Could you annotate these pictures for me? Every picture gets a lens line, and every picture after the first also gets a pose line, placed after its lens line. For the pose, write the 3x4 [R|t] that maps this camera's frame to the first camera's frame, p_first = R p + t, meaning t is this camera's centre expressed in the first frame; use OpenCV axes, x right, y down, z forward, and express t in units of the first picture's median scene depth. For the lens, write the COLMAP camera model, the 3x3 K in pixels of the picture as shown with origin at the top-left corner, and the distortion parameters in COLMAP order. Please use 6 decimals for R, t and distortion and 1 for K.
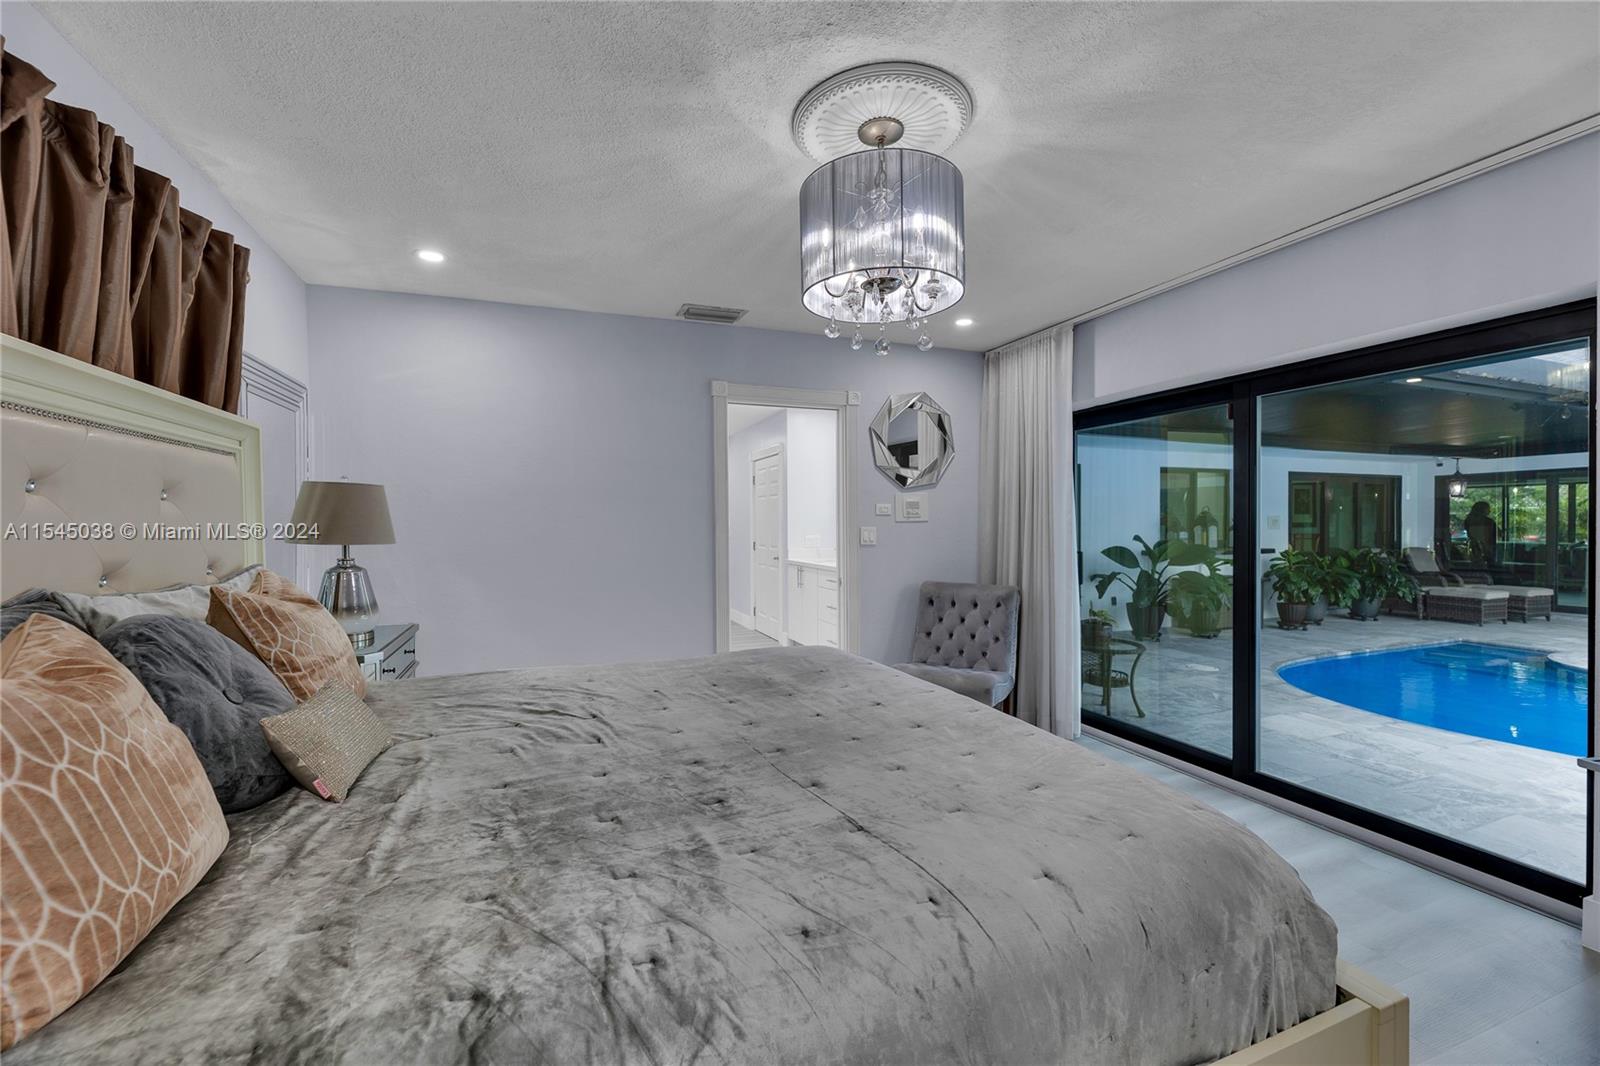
lens RADIAL K [[646.2, 0, 797.1], [0, 646.2, 528.8], [0, 0, 1]] dist [-0.000741, -0.000104]
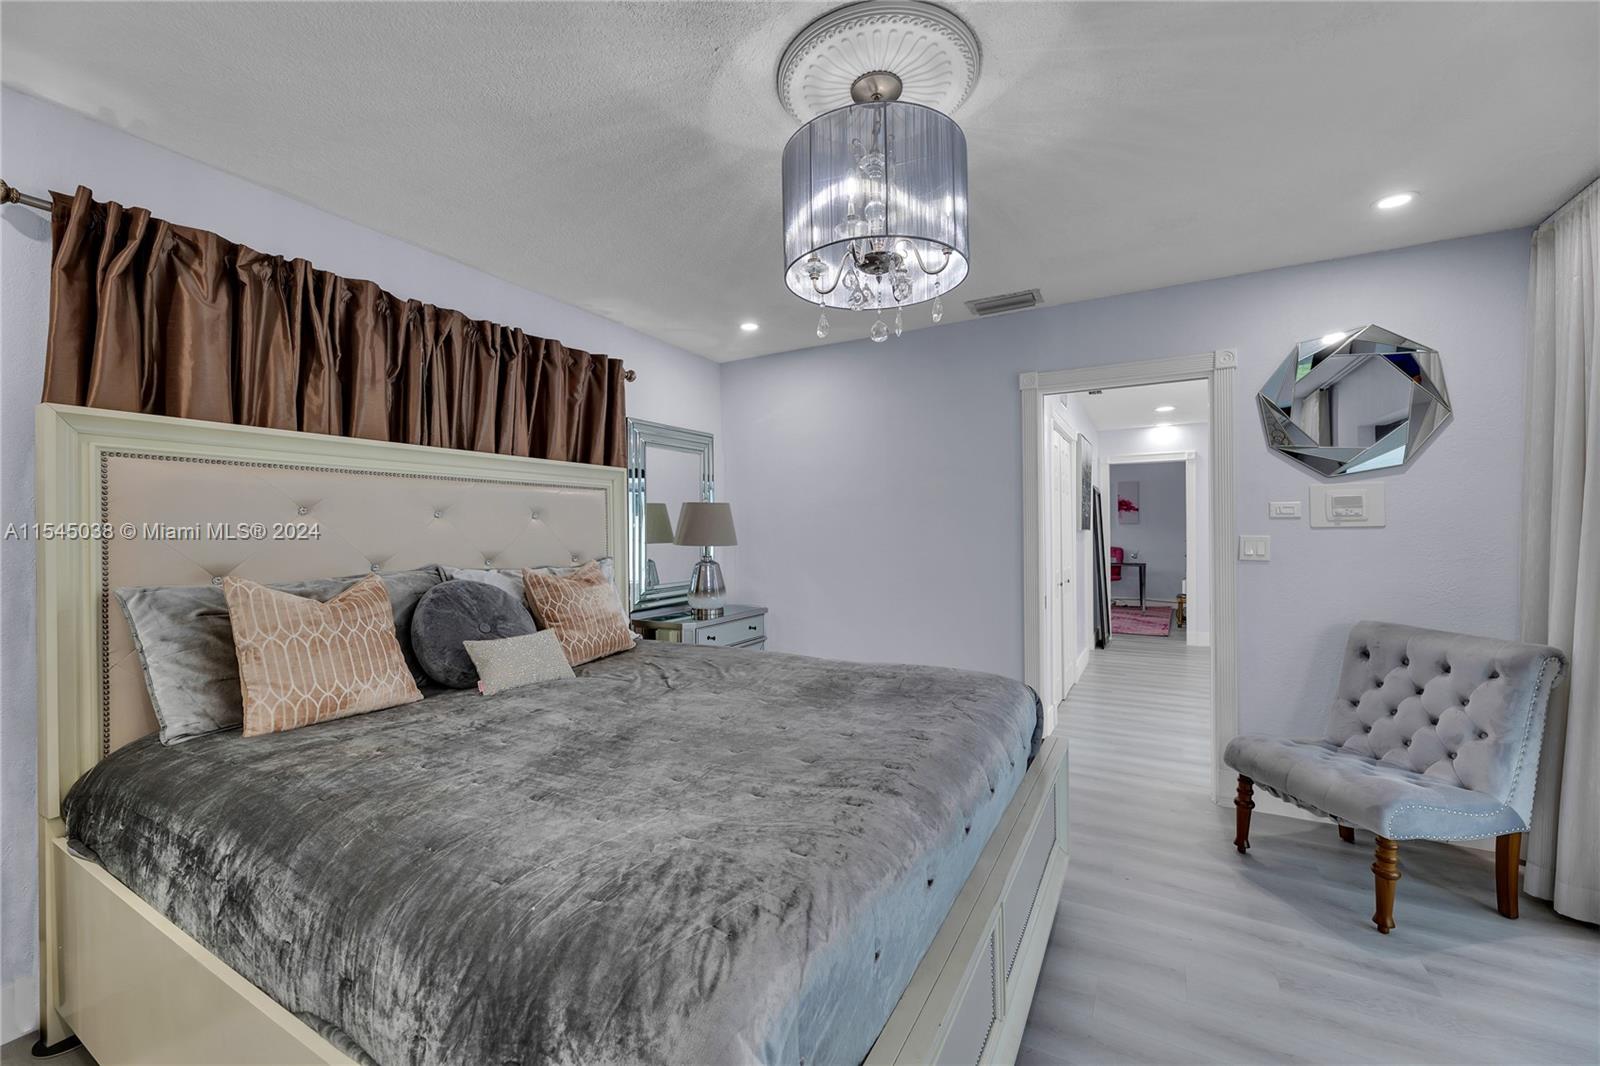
lens RADIAL K [[646.2, 0, 797.1], [0, 646.2, 528.8], [0, 0, 1]] dist [-0.000741, -0.000104]
pose [[0.638469, -0.000612, -0.769647, 0.385608], [-0.003688, 0.999986, -0.003854, -0.005768], [0.769639, 0.005299, 0.638458, 0.184348]]
